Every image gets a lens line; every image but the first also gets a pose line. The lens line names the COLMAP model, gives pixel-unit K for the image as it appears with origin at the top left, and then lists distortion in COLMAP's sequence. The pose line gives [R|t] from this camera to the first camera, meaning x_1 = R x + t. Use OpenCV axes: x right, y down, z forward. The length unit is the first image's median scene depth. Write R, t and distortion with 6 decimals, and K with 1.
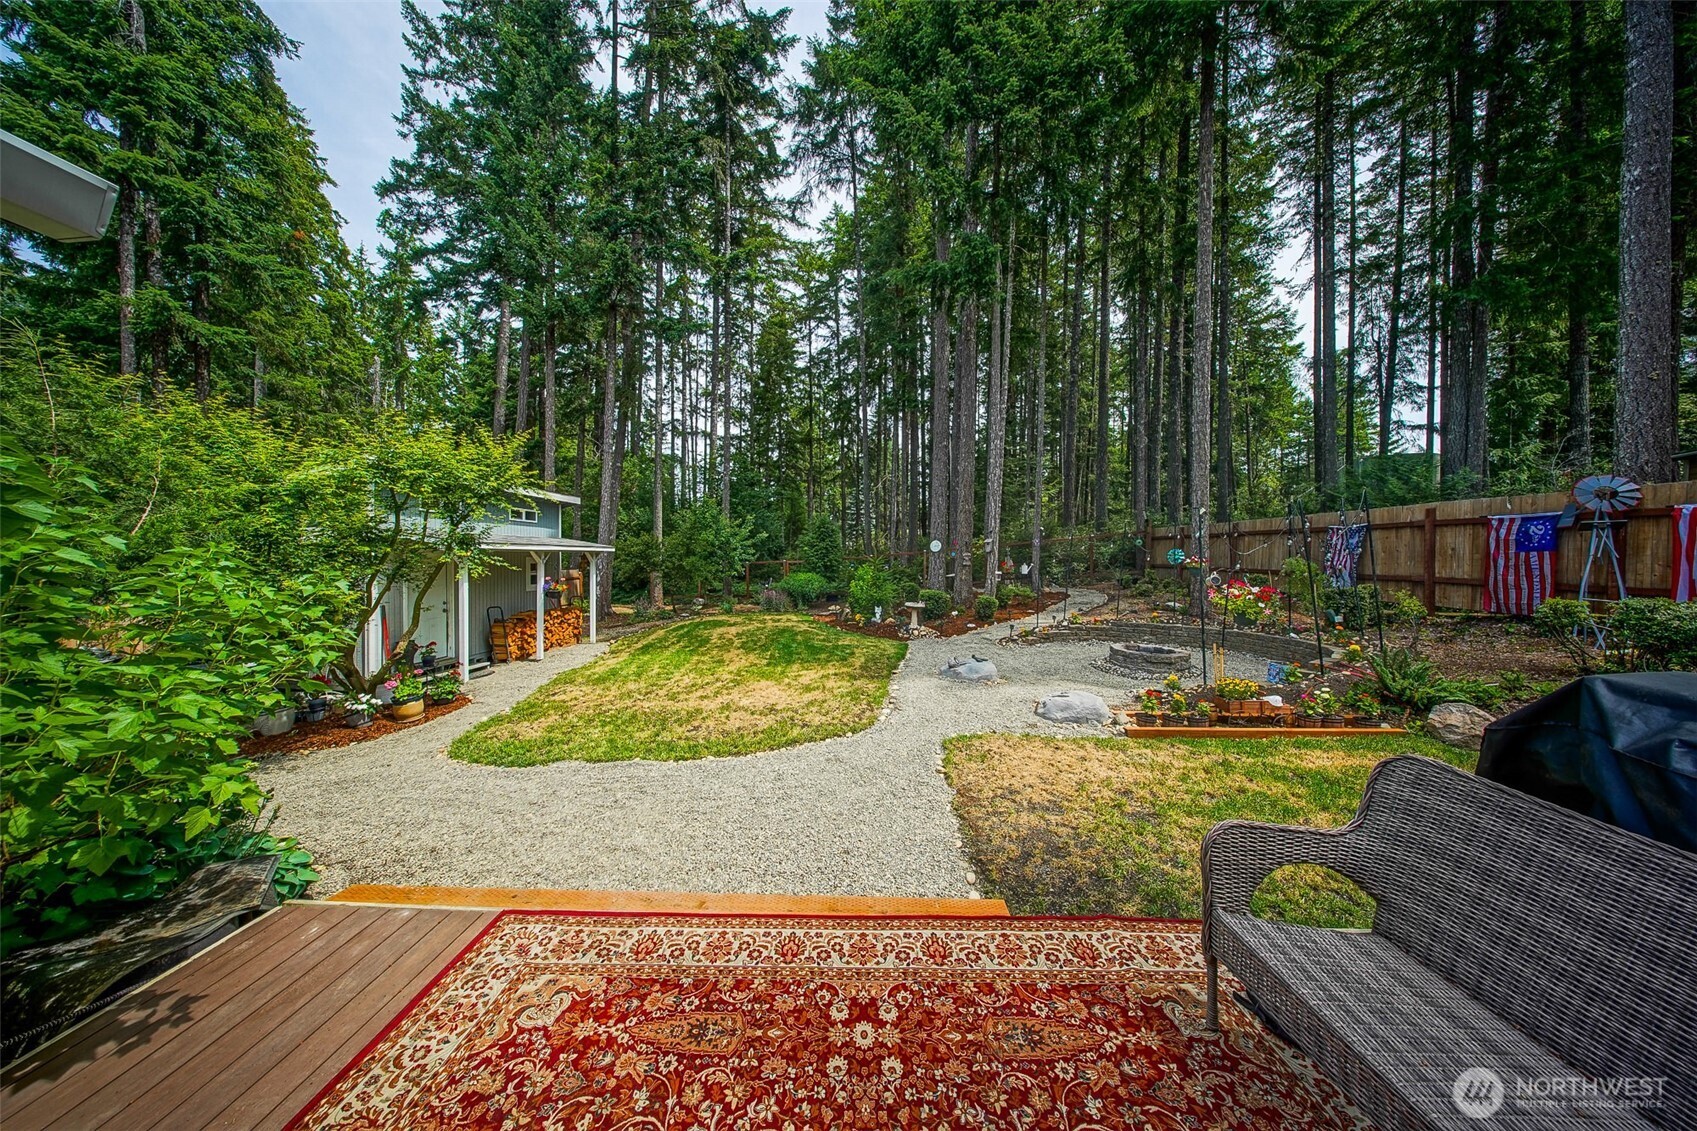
lens RADIAL K [[495.8, 0, 848.5], [0, 495.8, 565.5], [0, 0, 1]] dist [-0.003276, -0.001081]
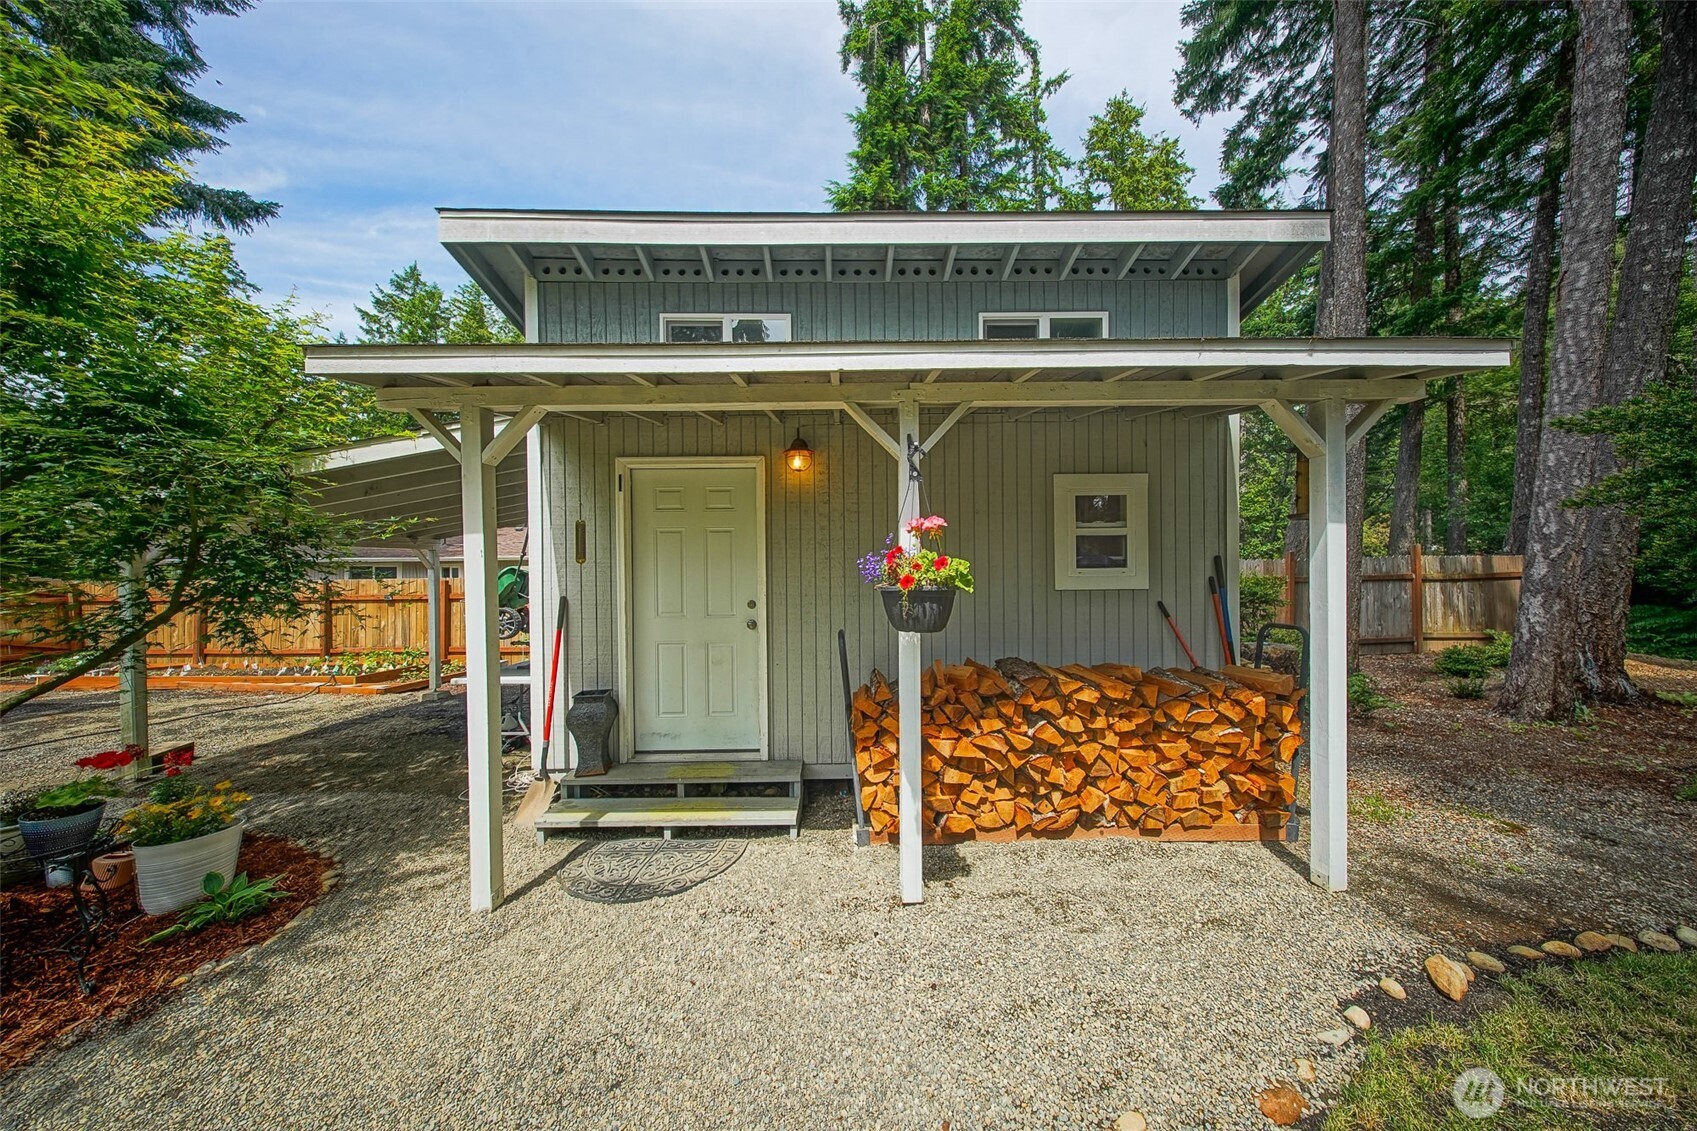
lens RADIAL K [[495.8, 0, 848.5], [0, 495.8, 565.5], [0, 0, 1]] dist [-0.003276, -0.001081]
pose [[0.043404, -0.013130, -0.998971, -0.353647], [0.005666, 0.999901, -0.012896, 0.038583], [0.999042, -0.005101, 0.043474, 0.854477]]
